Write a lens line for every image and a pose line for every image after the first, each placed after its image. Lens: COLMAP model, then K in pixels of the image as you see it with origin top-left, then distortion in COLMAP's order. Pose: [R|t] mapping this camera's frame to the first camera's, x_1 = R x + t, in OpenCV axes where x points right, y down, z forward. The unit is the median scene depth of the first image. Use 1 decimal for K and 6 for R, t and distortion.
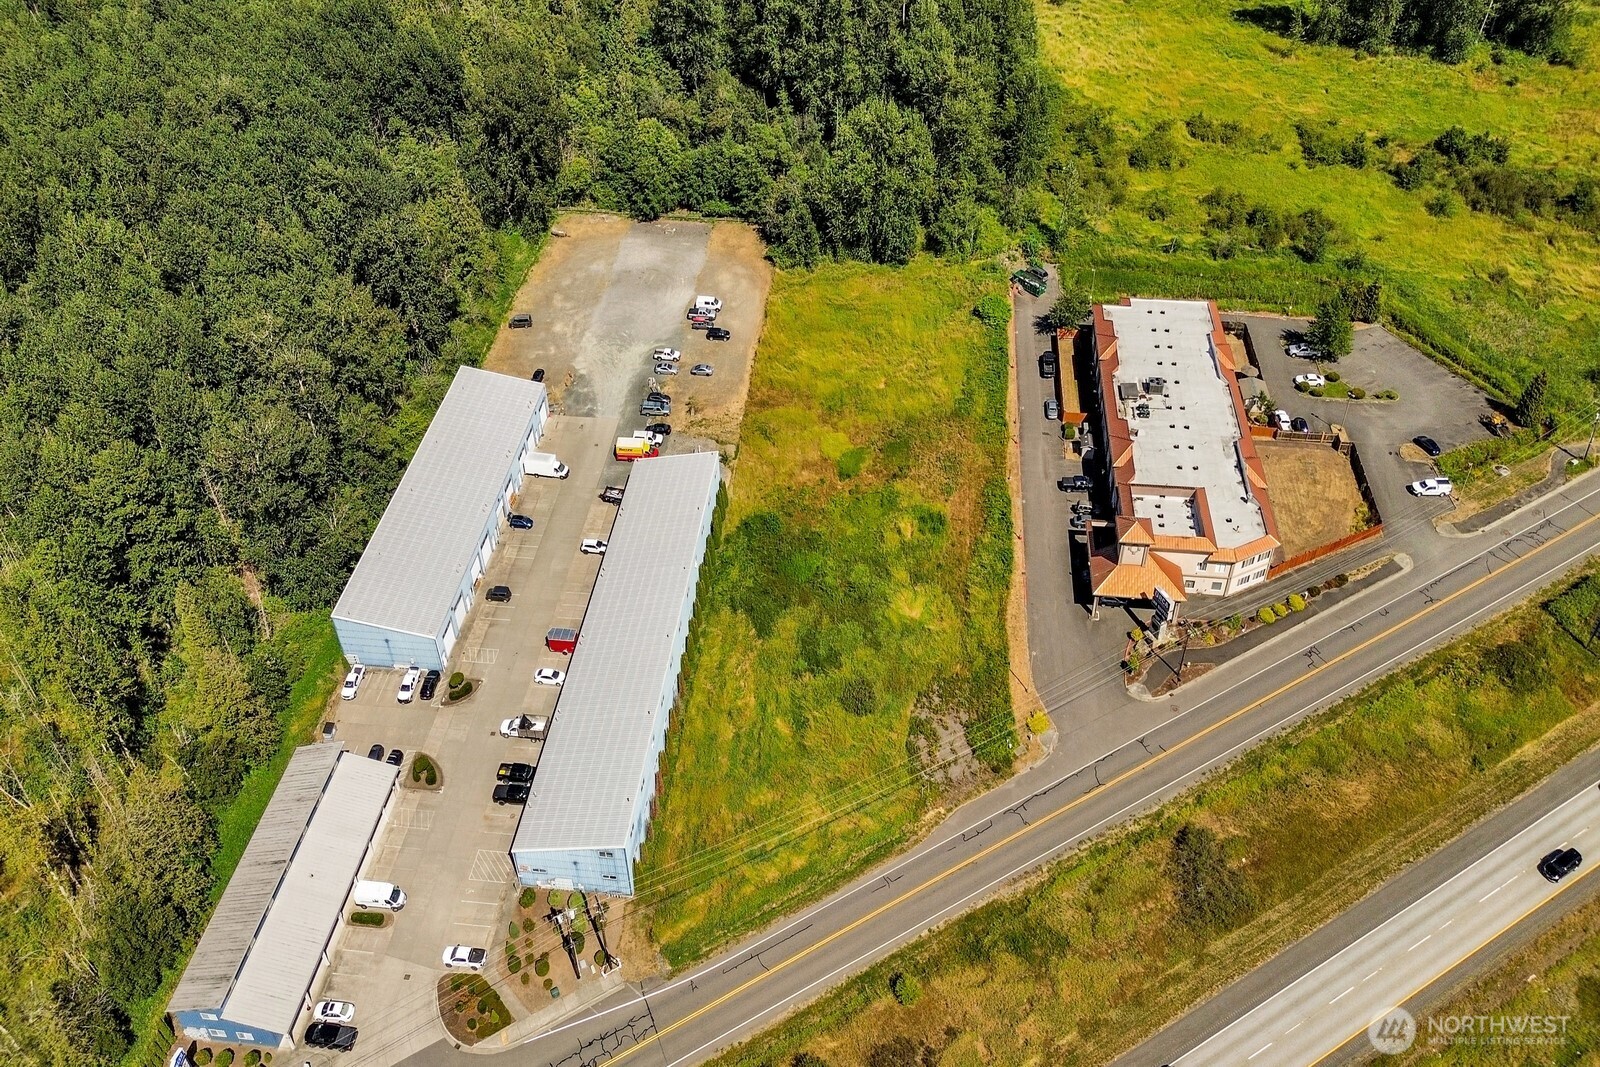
lens RADIAL K [[1042.3, 0, 799.3], [0, 1042.3, 457.6], [0, 0, 1]] dist [0.047641, -0.041637]
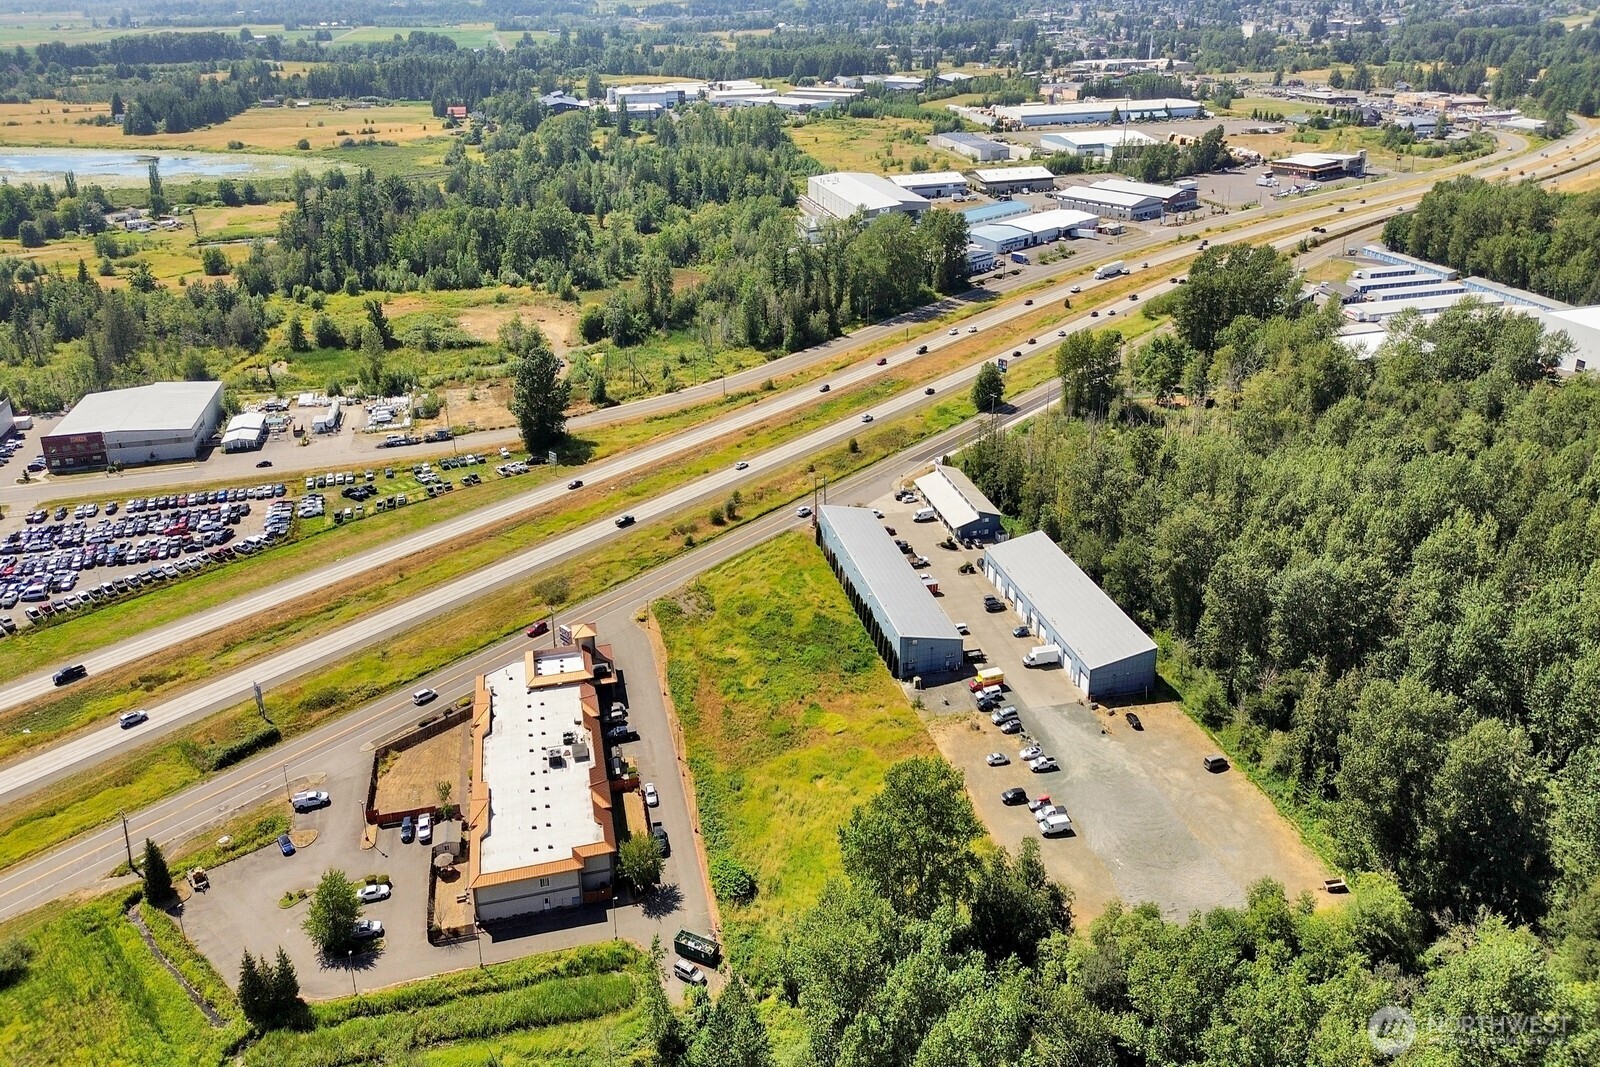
lens RADIAL K [[1104.5, 0, 800.0], [0, 1104.5, 533.5], [0, 0, 1]] dist [0.065972, -0.057686]
pose [[-0.937373, 0.192415, -0.290359, 0.368522], [-0.218024, 0.325998, 0.919886, -1.148989], [0.271656, 0.925582, -0.263631, 1.088449]]
